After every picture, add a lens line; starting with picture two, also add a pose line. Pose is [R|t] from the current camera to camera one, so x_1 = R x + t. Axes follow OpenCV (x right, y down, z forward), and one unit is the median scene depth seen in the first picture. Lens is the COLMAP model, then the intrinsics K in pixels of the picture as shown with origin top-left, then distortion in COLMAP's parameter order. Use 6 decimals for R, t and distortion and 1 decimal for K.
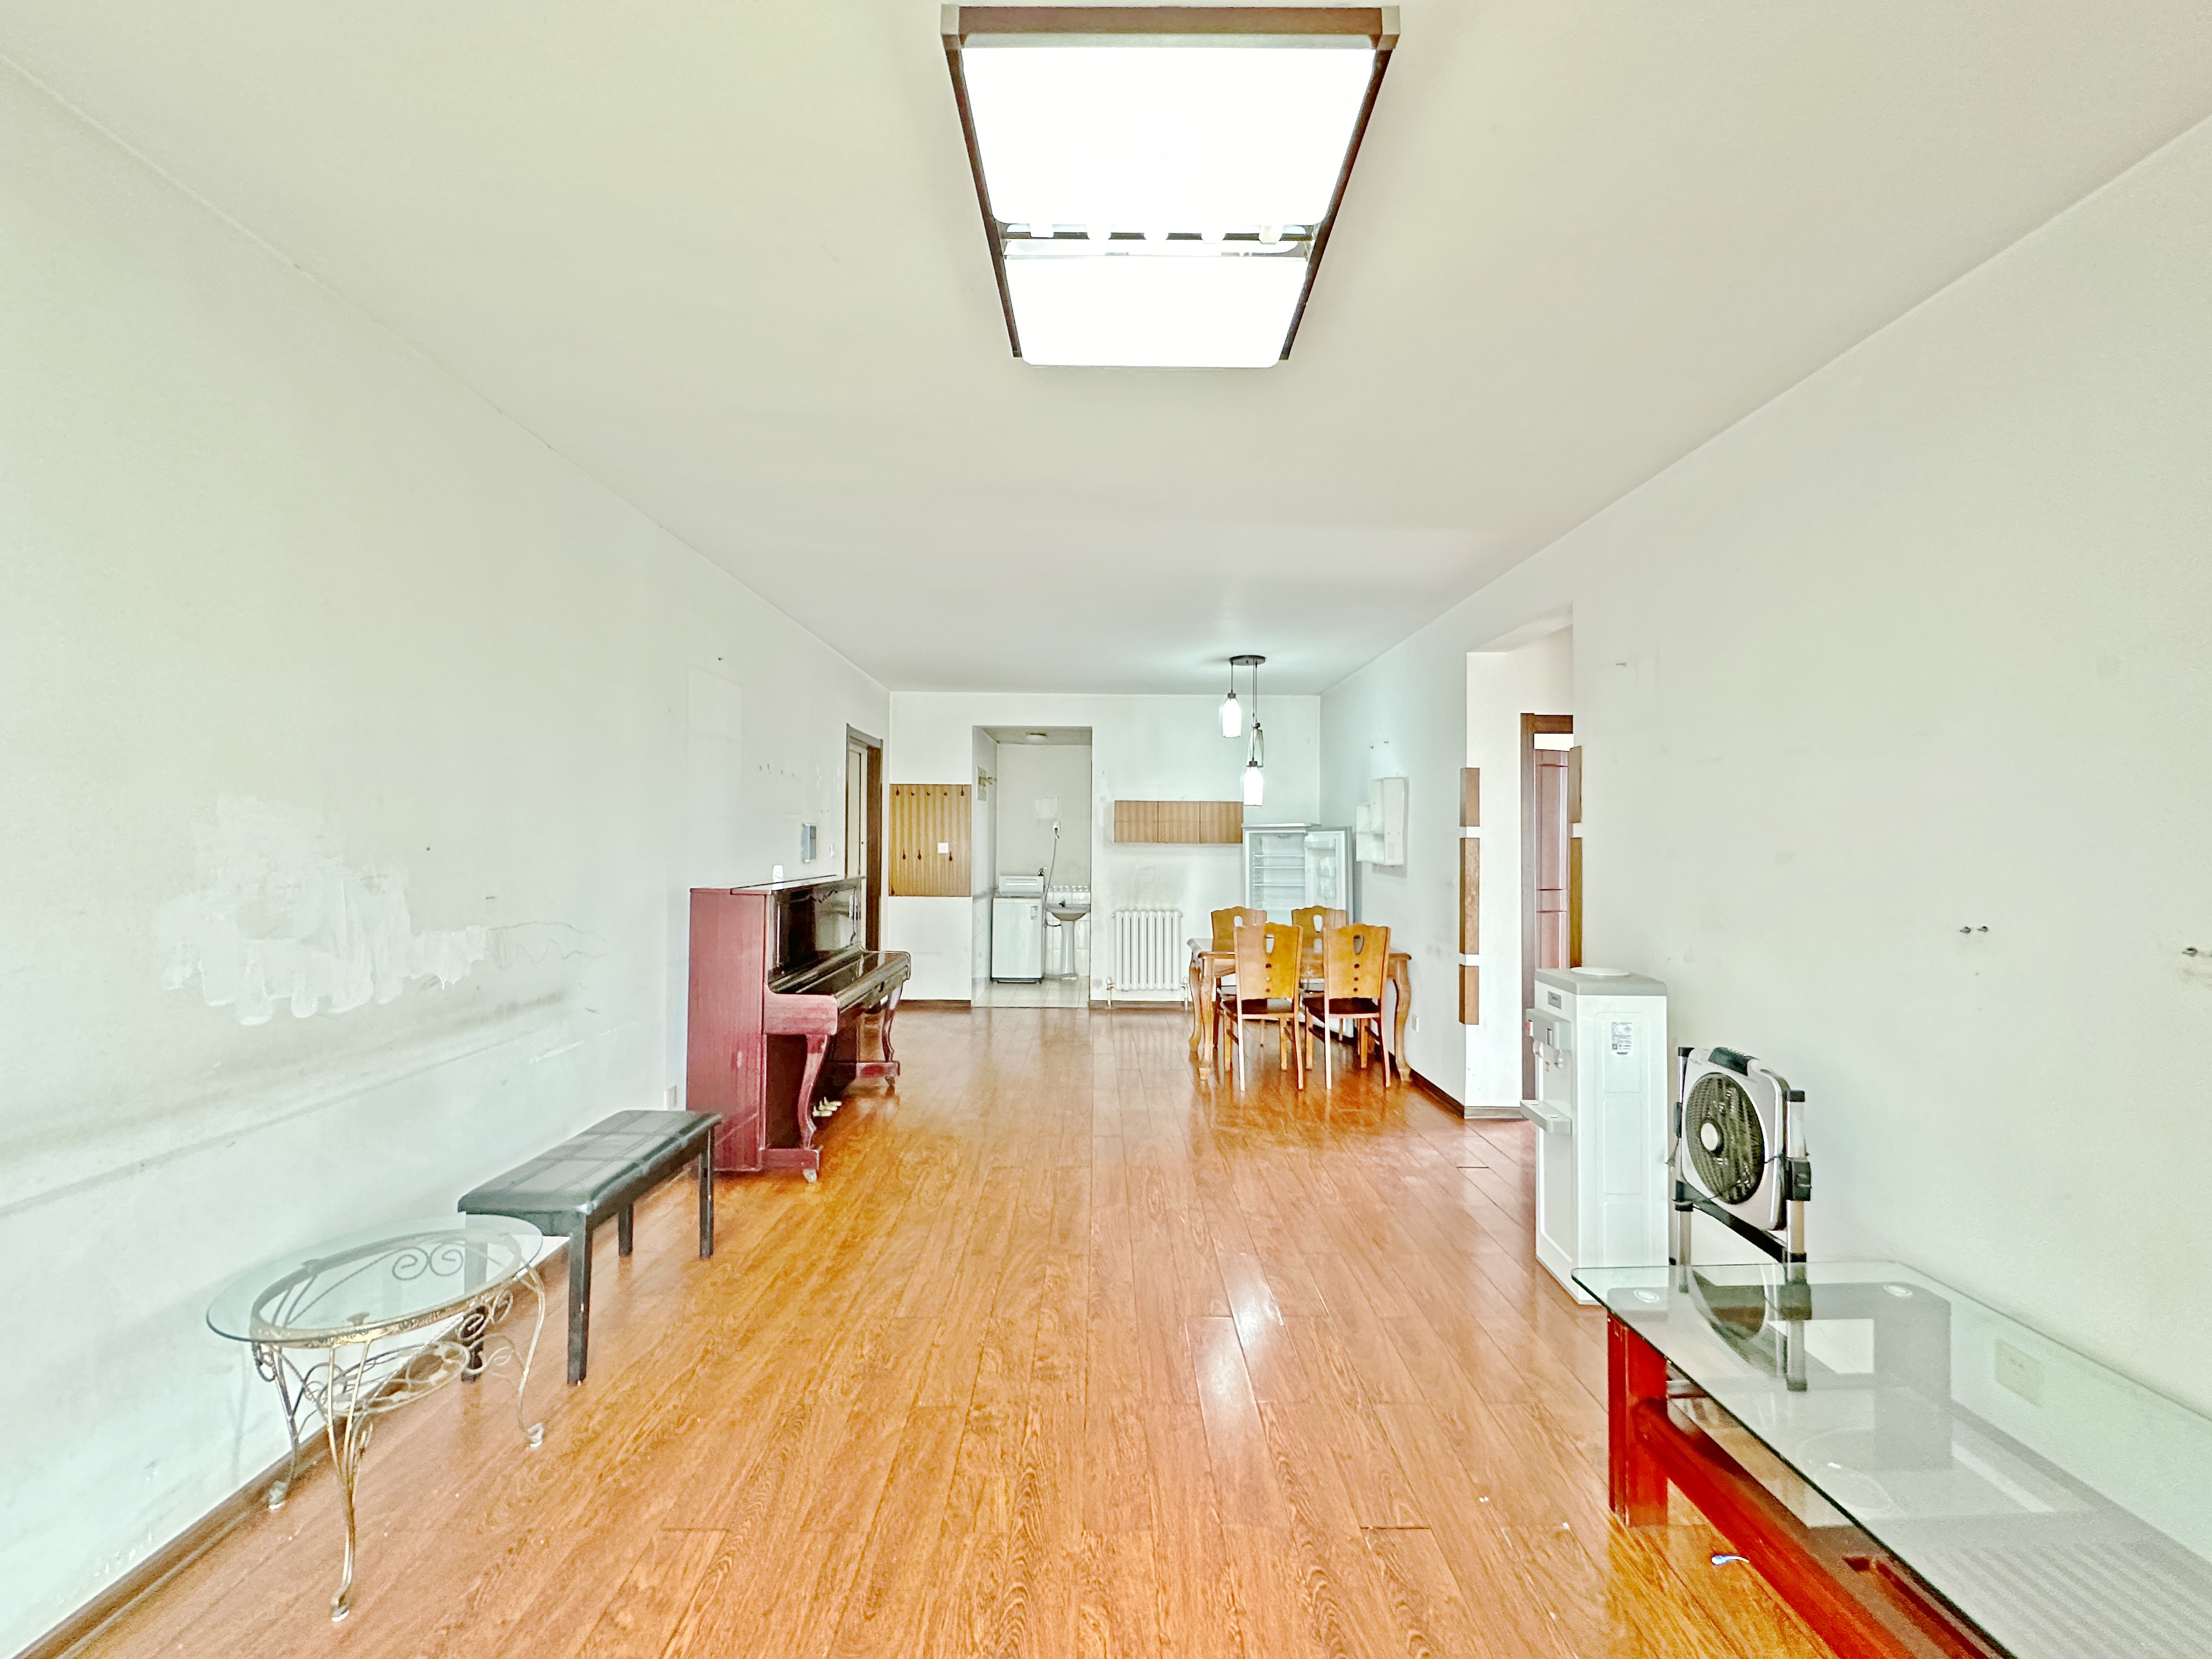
lens RADIAL K [[883.1, 0, 1105.1], [0, 883.1, 831.0], [0, 0, 1]] dist [-0.000032, 0.000004]
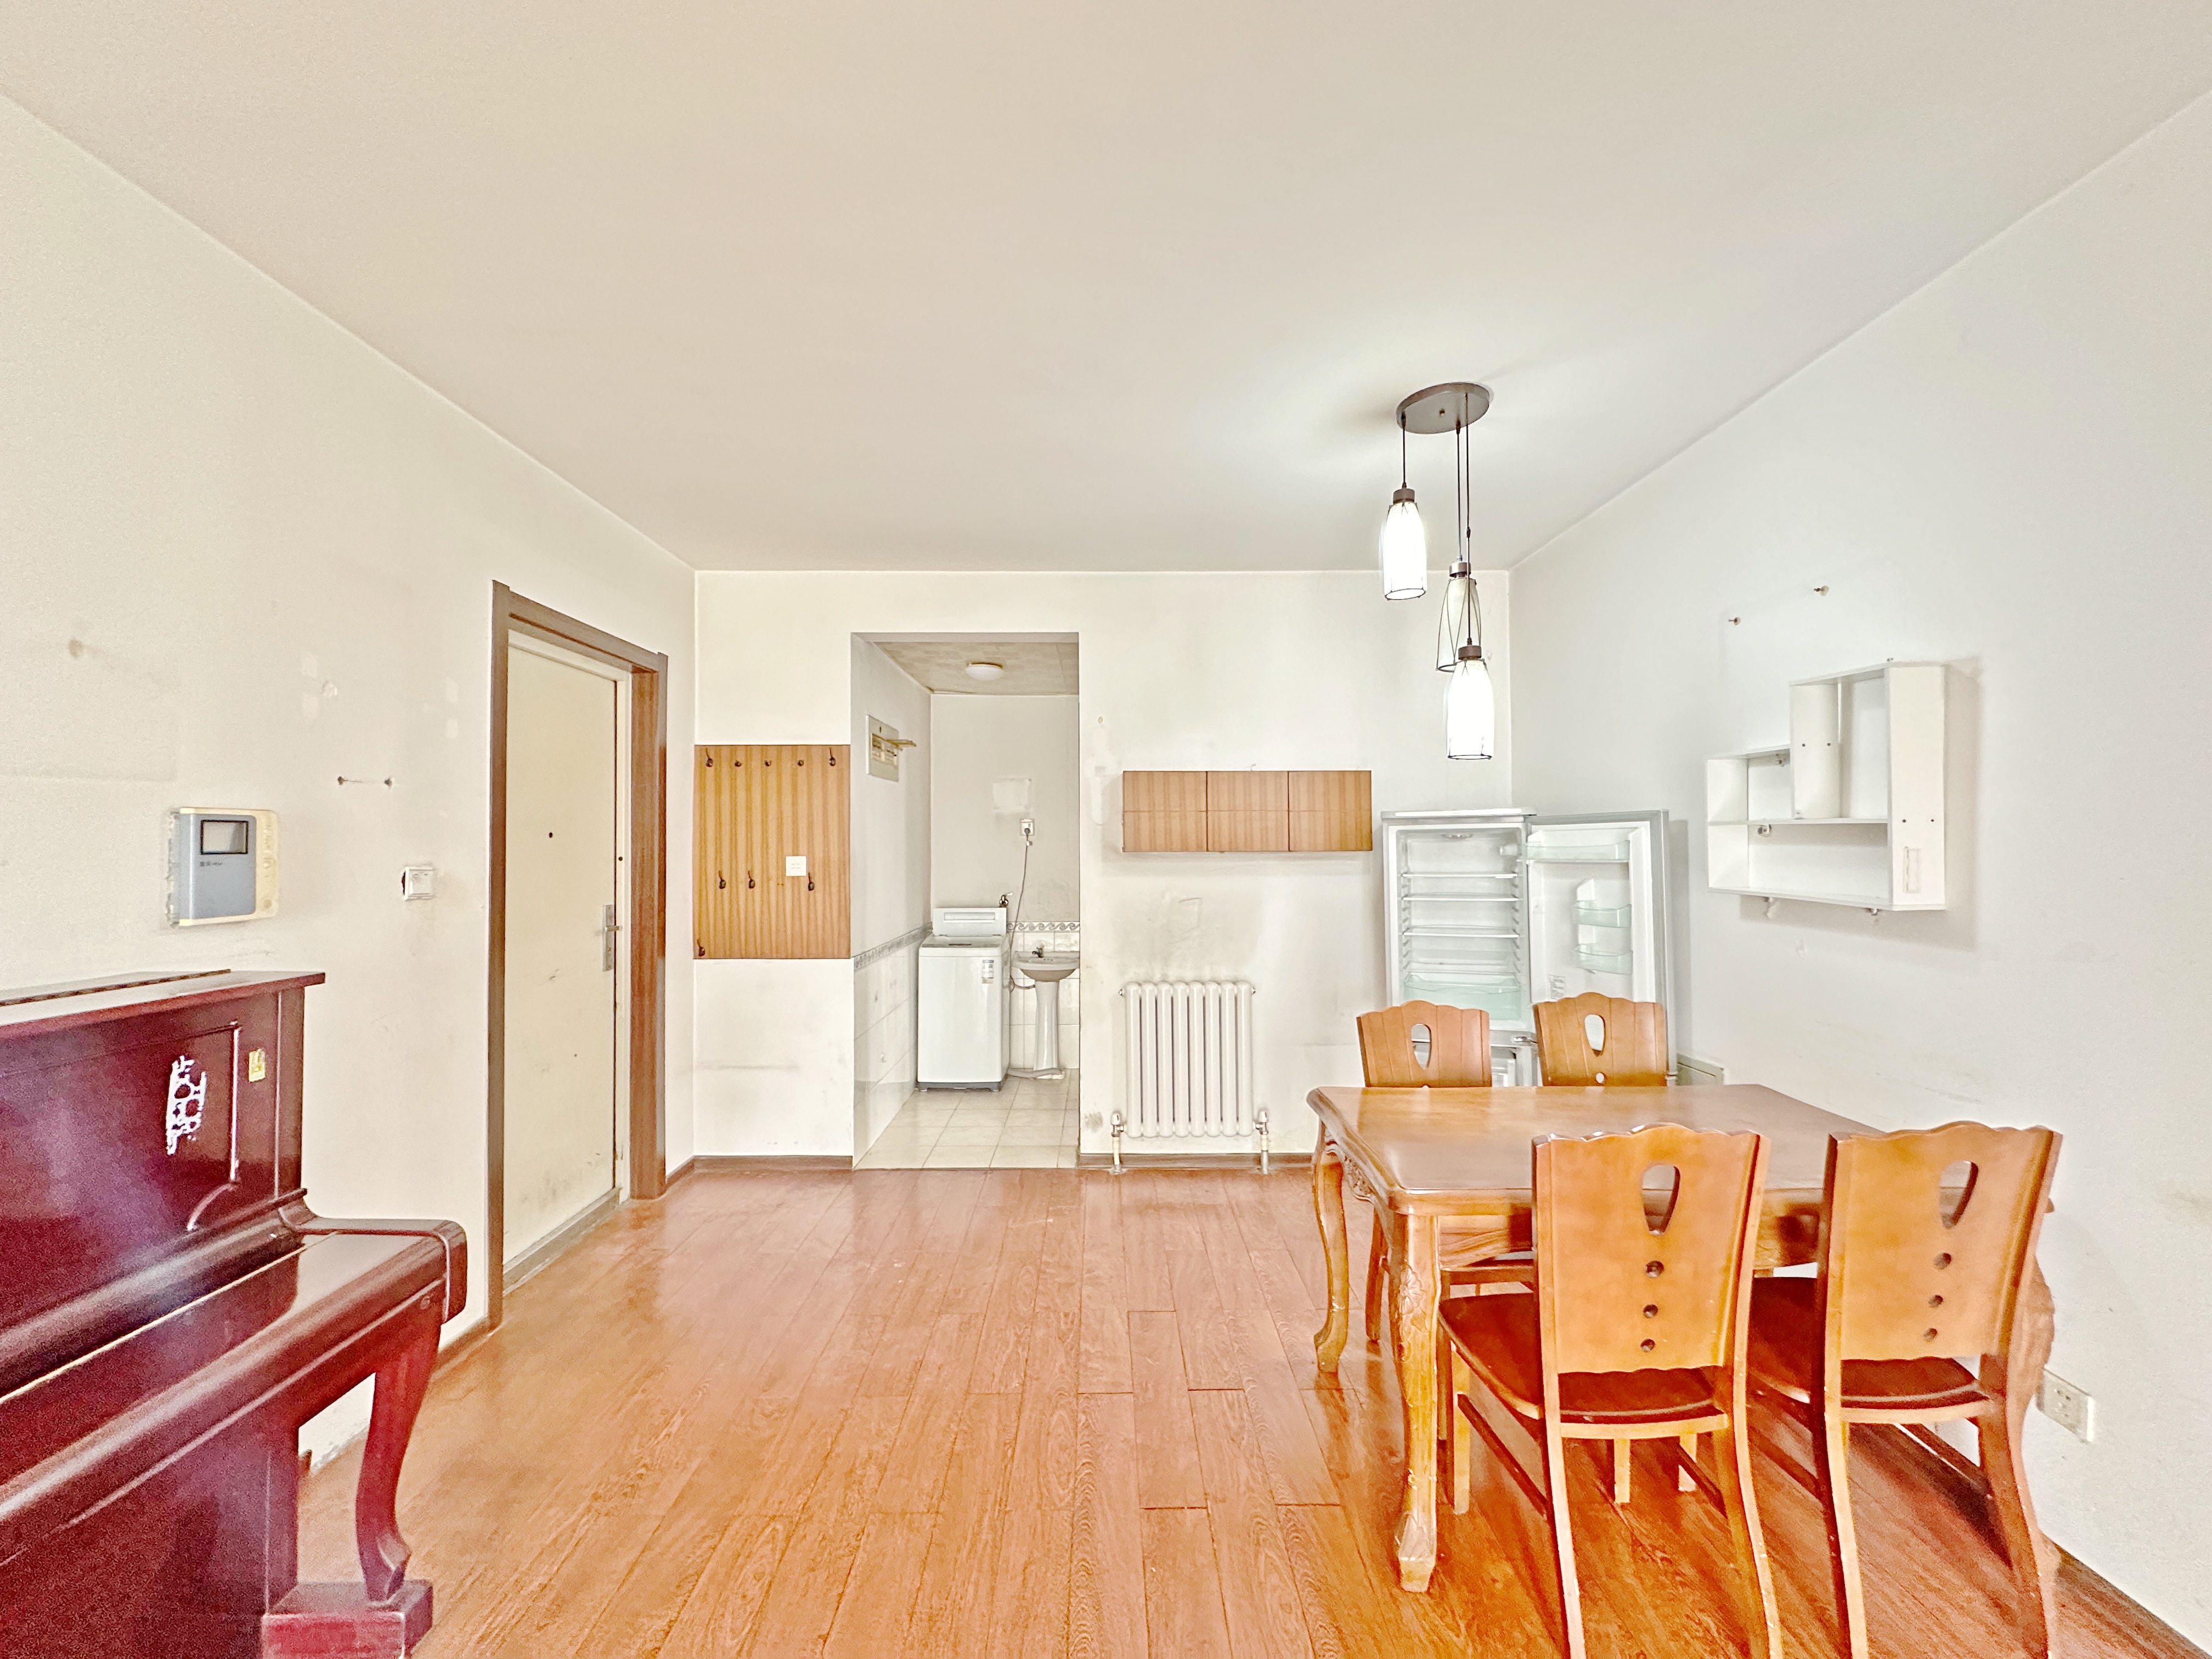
lens RADIAL K [[883.1, 0, 1102.2], [0, 883.1, 826.6], [0, 0, 1]] dist [-0.000032, 0.000004]
pose [[0.999902, -0.010910, -0.008812, 0.002975], [0.010790, 0.999850, -0.013570, 0.004816], [0.008959, 0.013474, 0.999869, 0.474910]]
